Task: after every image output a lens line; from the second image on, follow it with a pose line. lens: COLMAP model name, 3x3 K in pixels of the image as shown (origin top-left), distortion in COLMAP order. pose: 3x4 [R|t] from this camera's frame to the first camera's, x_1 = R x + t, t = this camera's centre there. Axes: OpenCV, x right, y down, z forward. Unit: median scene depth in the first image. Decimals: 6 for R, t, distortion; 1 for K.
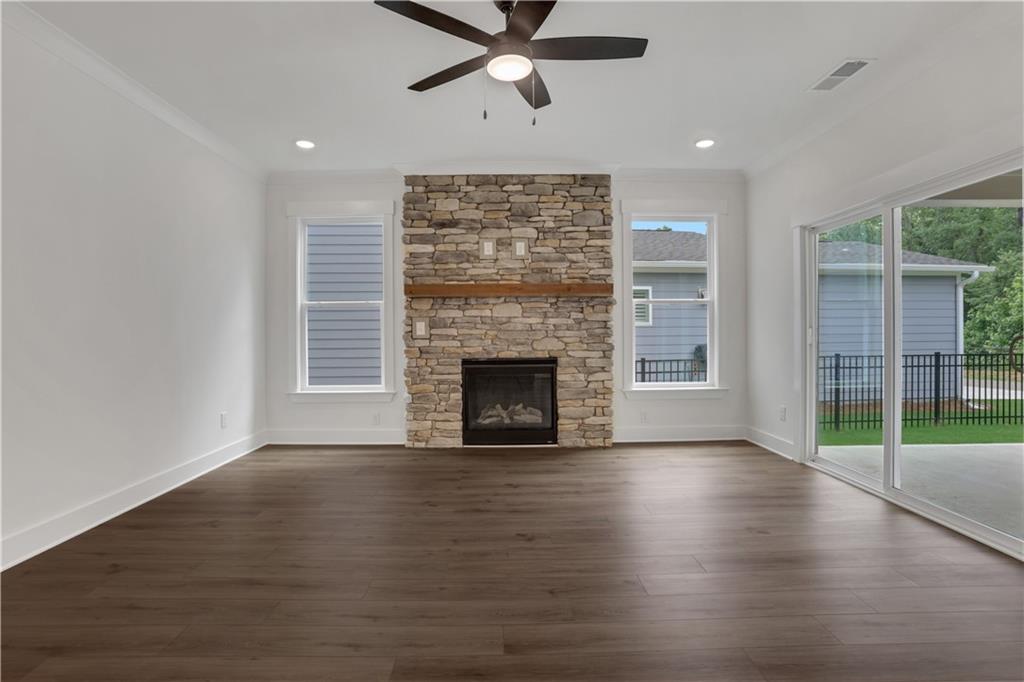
lens RADIAL K [[480.8, 0, 517.4], [0, 480.8, 334.9], [0, 0, 1]] dist [-0.066810, 0.010411]
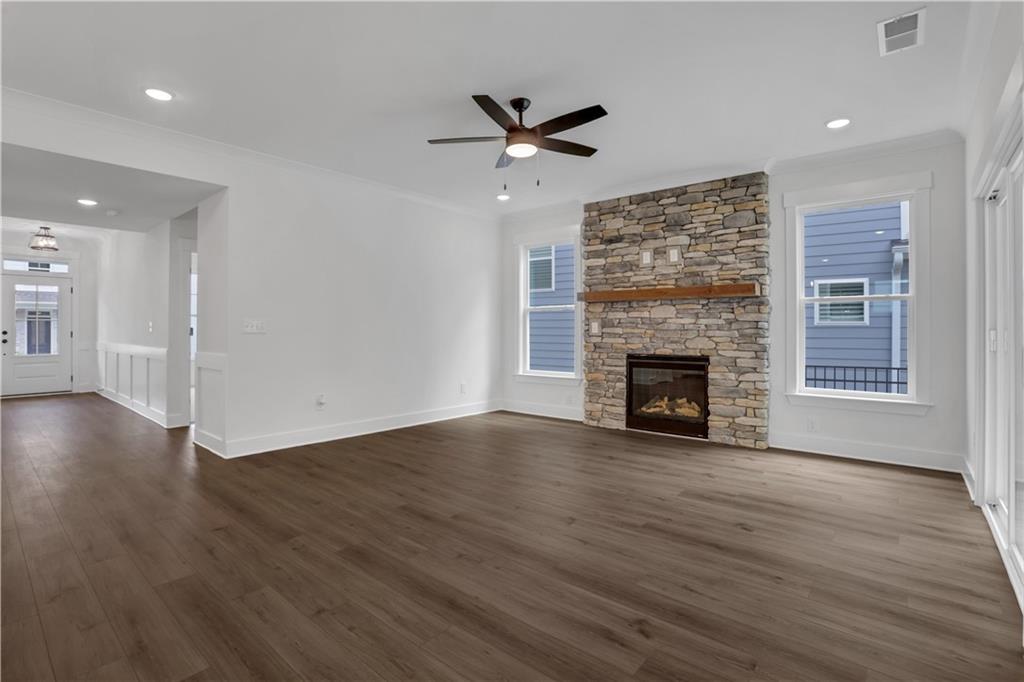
lens RADIAL K [[480.8, 0, 511.2], [0, 480.8, 333.0], [0, 0, 1]] dist [-0.066810, 0.010411]
pose [[0.758158, 0.013162, -0.651938, 0.433503], [-0.011316, 0.999911, 0.007029, -0.006109], [0.651972, 0.002048, 0.758240, -0.066200]]
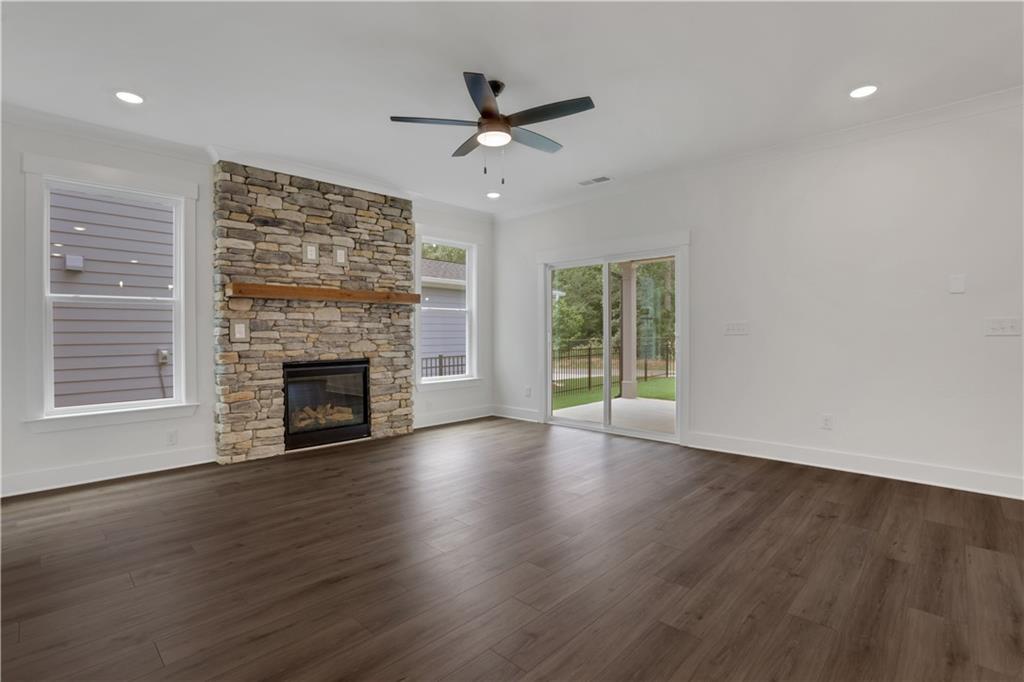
lens RADIAL K [[480.8, 0, 494.3], [0, 480.8, 342.1], [0, 0, 1]] dist [-0.066810, 0.010411]
pose [[0.719308, -0.009632, 0.694625, -0.477743], [0.008612, 0.999951, 0.004947, 0.007153], [-0.694638, 0.002424, 0.719355, 0.011252]]
